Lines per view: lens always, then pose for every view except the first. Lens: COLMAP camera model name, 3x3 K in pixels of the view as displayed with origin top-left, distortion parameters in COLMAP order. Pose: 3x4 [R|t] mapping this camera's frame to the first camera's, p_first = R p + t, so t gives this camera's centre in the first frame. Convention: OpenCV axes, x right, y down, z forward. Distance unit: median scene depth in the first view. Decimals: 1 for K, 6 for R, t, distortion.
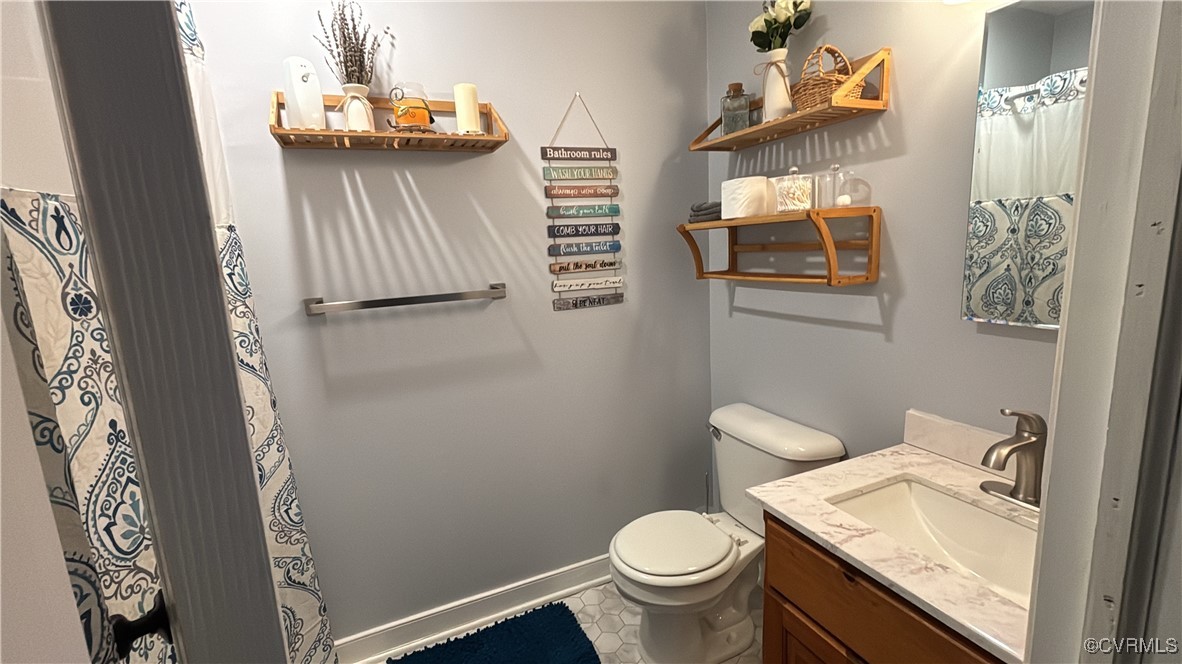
lens RADIAL K [[520.4, 0, 589.6], [0, 520.4, 331.9], [0, 0, 1]] dist [-0.000035, -0.000012]
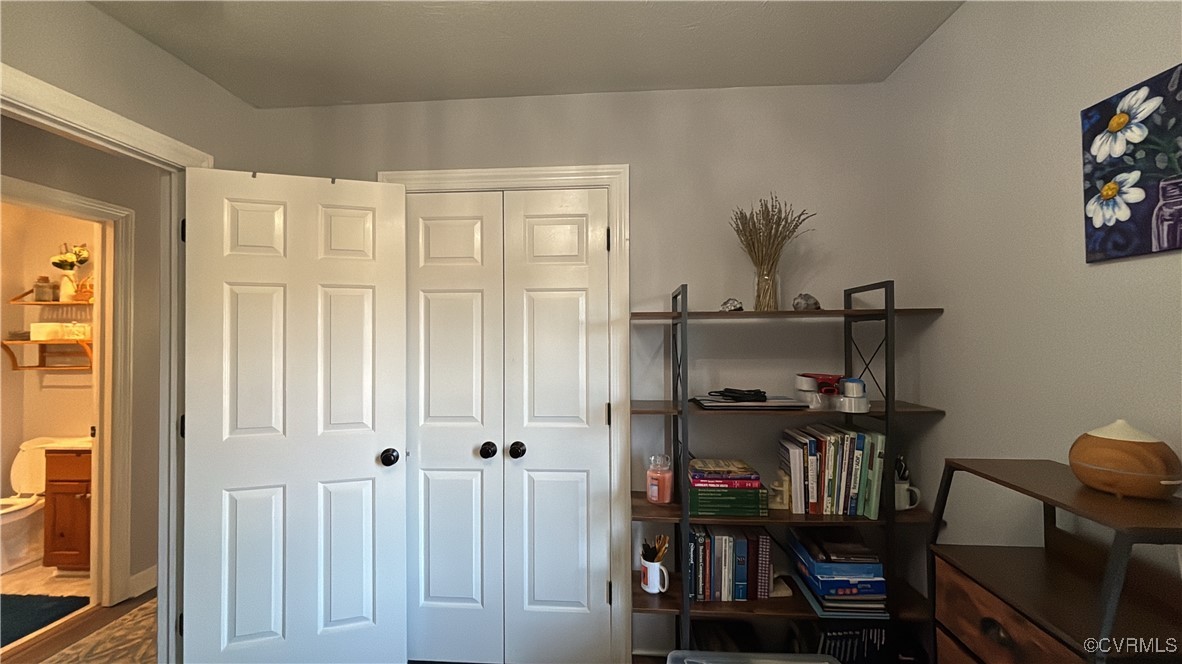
lens RADIAL K [[466.5, 0, 591.2], [0, 466.5, 332.6], [0, 0, 1]] dist [-0.000865, -0.000362]
pose [[0.475425, 0.063483, 0.877463, -0.300739], [0.132323, 0.980887, -0.142661, 0.301536], [-0.869748, 0.183933, 0.457938, -1.718788]]
